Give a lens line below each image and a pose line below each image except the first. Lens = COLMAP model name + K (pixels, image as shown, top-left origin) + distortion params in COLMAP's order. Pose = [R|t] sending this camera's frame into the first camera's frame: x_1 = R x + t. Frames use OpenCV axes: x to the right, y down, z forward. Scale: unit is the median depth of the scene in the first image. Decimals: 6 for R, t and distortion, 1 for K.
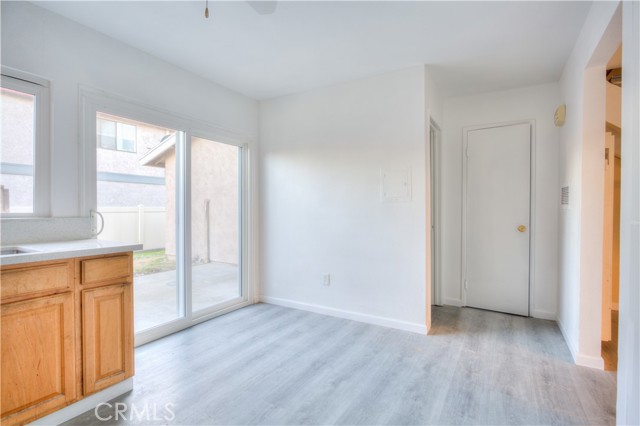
lens RADIAL K [[311.3, 0, 318.4], [0, 311.3, 212.4], [0, 0, 1]] dist [-0.022281, 0.008715]
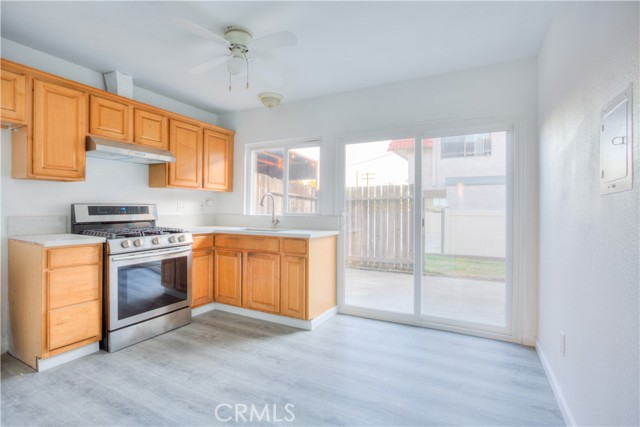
lens RADIAL K [[311.3, 0, 318.4], [0, 311.3, 212.9], [0, 0, 1]] dist [-0.022281, 0.008715]
pose [[0.054168, 0.000080, -0.998532, 0.800812], [-0.015248, 0.999883, -0.000747, 0.003191], [0.998415, 0.015266, 0.054163, 0.837779]]
